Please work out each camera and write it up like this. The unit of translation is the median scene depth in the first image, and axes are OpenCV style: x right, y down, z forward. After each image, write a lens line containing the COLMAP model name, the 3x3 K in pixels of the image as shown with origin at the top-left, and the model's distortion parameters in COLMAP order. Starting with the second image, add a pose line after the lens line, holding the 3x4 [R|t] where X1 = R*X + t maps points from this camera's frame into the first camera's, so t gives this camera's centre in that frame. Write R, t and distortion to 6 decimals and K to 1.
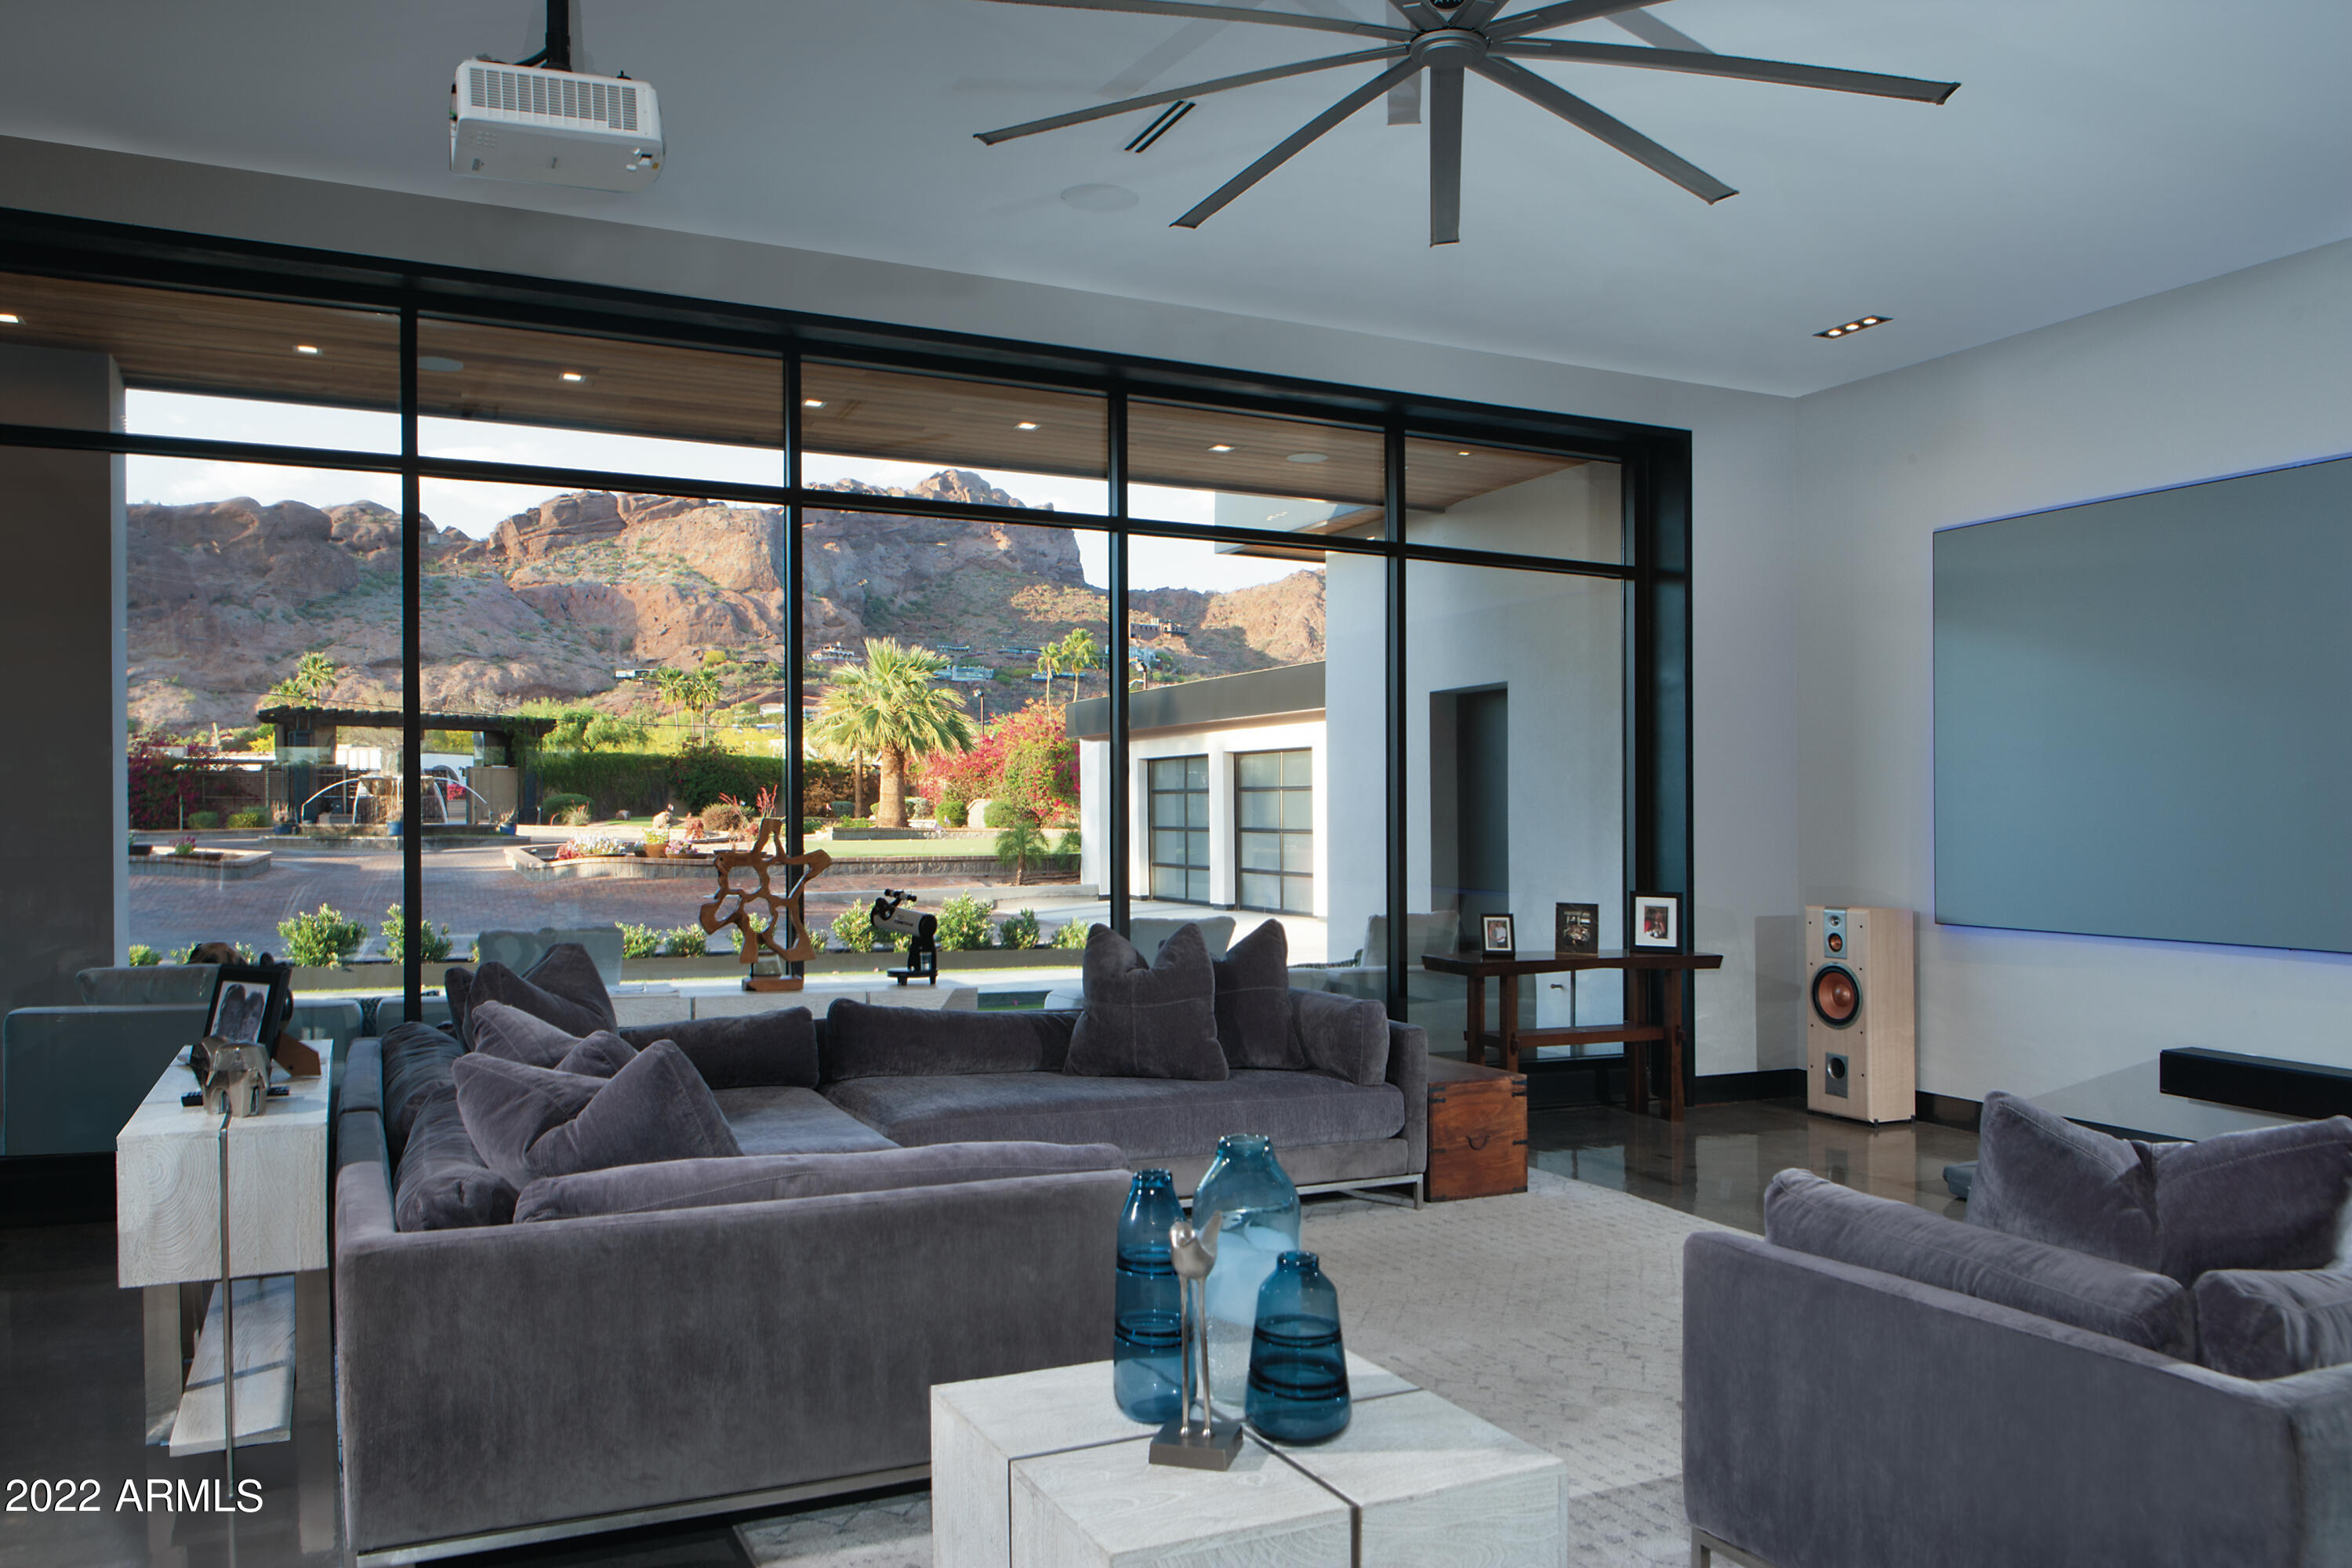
lens RADIAL K [[1727.1, 0, 1089.3], [0, 1727.1, 804.8], [0, 0, 1]] dist [-0.026499, 0.022100]
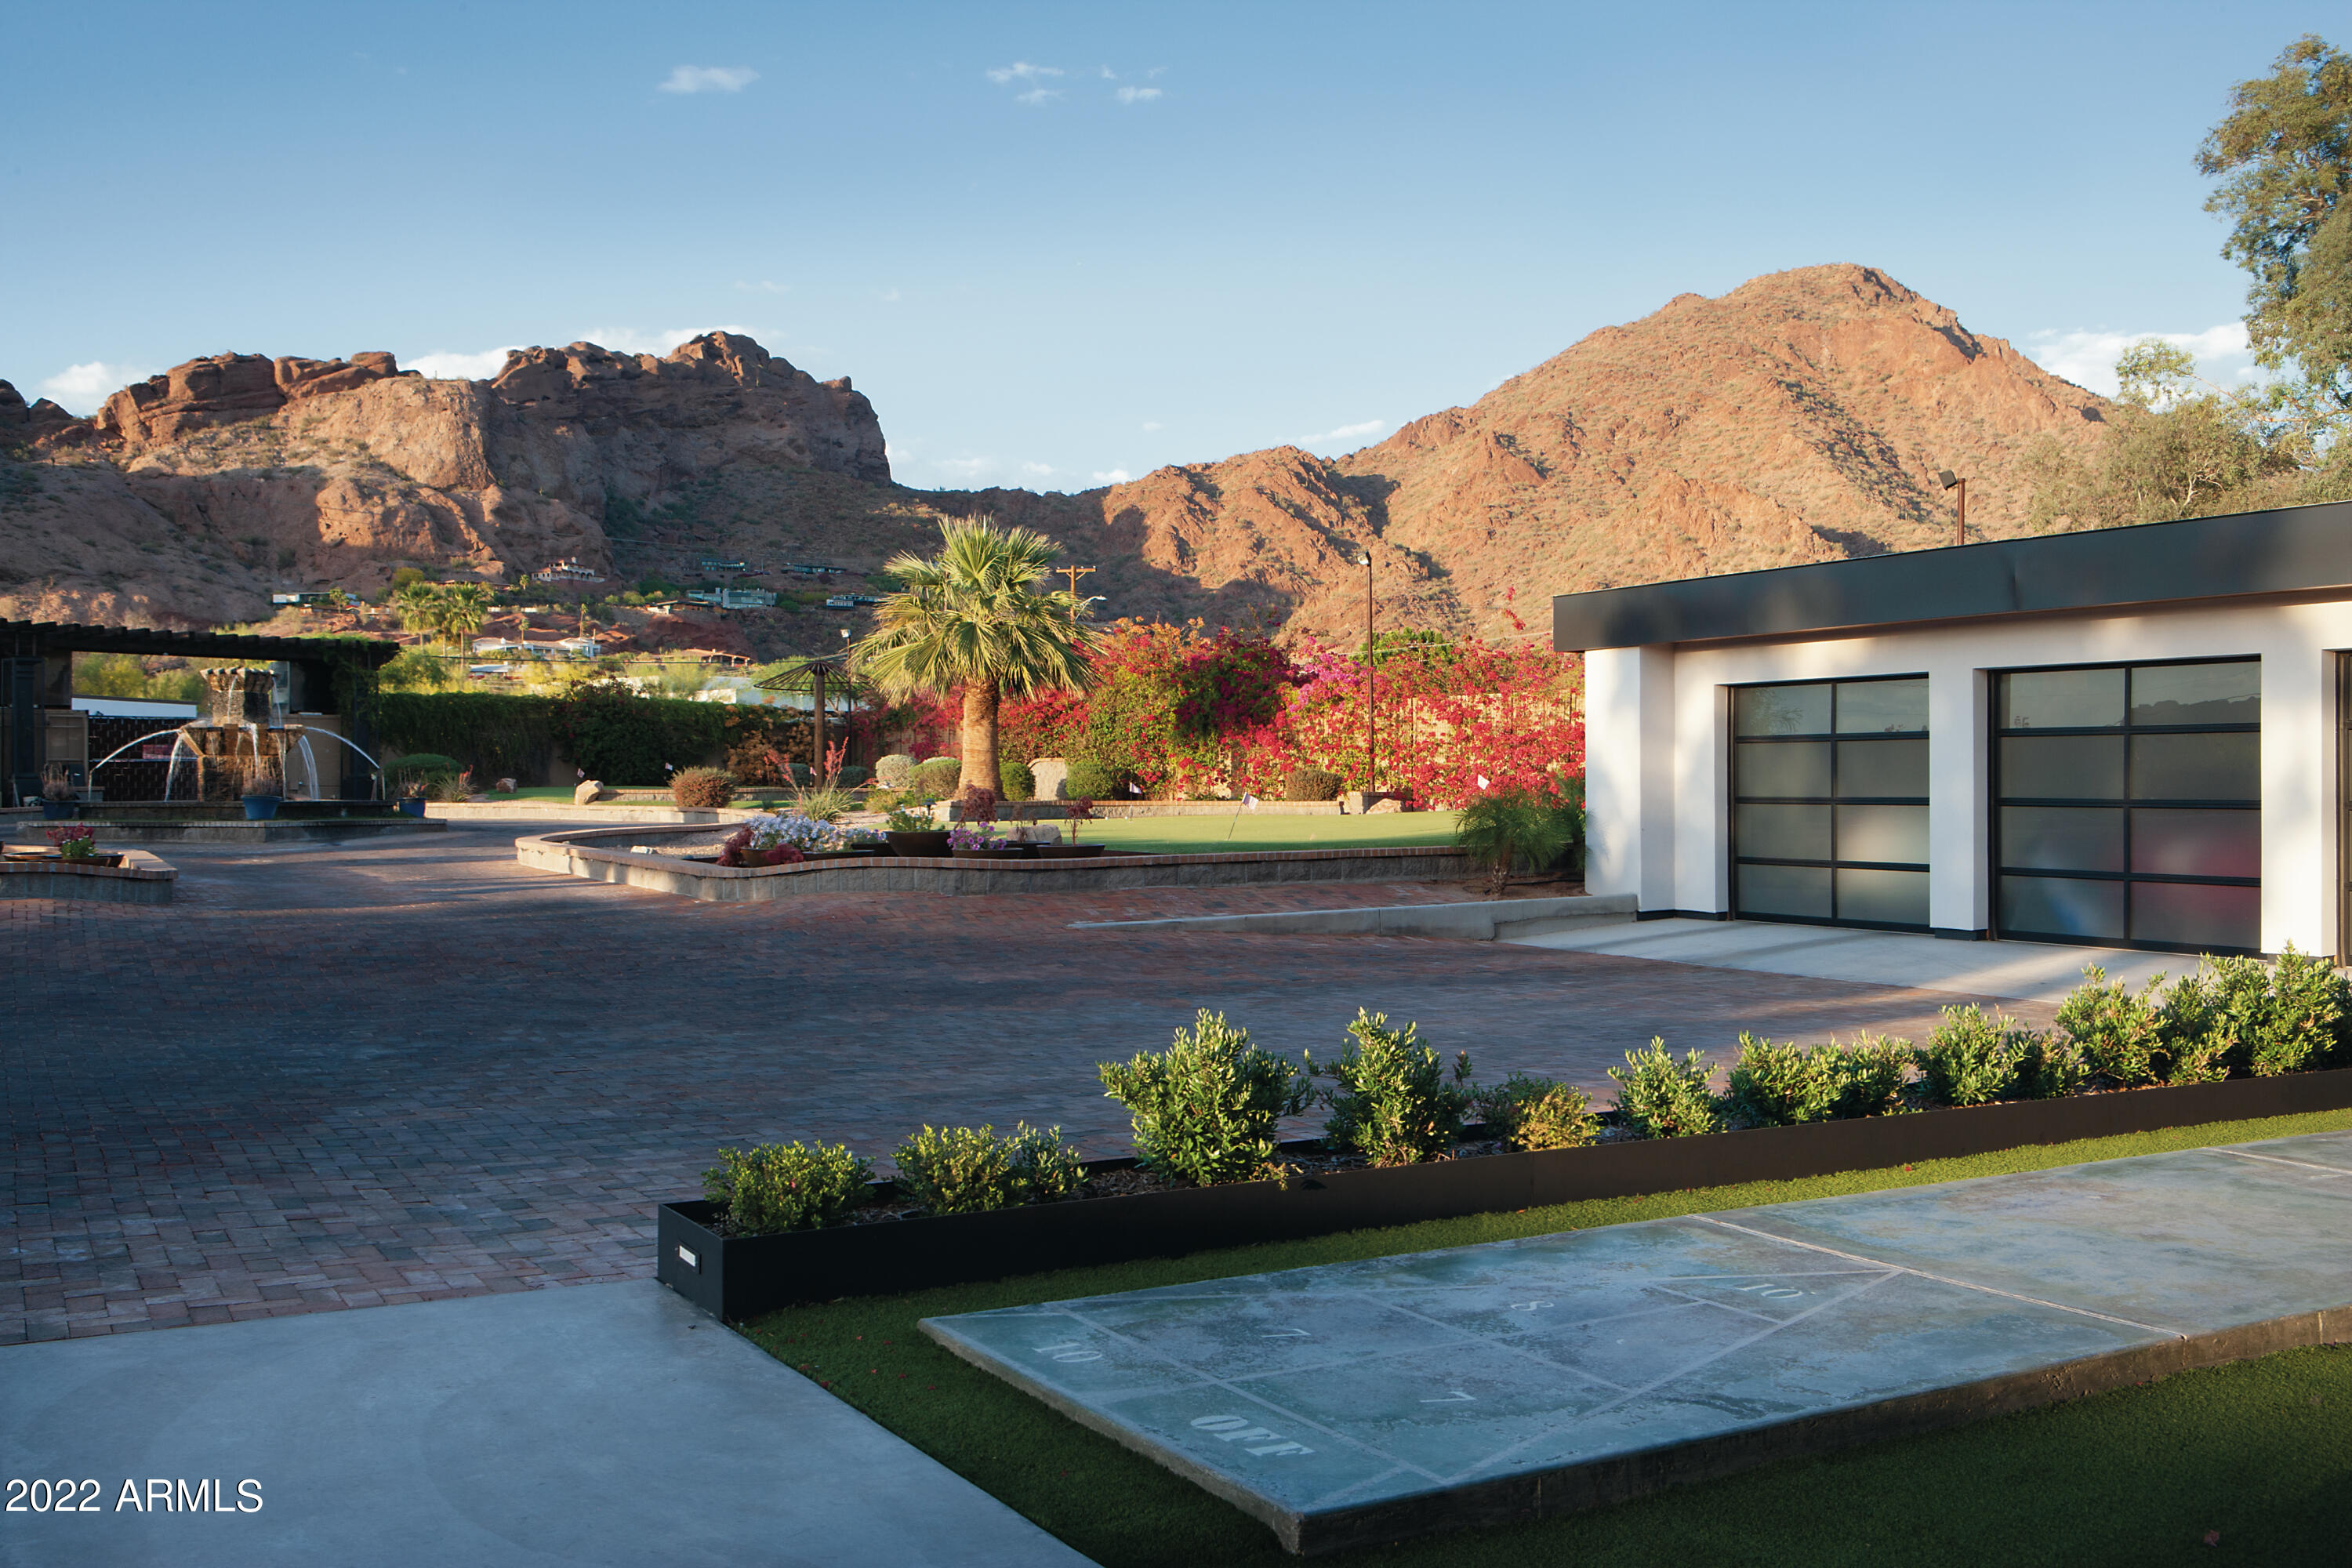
lens RADIAL K [[2226.4, 0, 1079.0], [0, 2226.4, 810.9], [0, 0, 1]] dist [-0.000378, 0.000000]
pose [[0.996932, -0.005717, 0.078062, -0.119769], [0.004238, 0.999809, 0.019105, 0.000639], [-0.078156, -0.018715, 0.996765, 0.115010]]
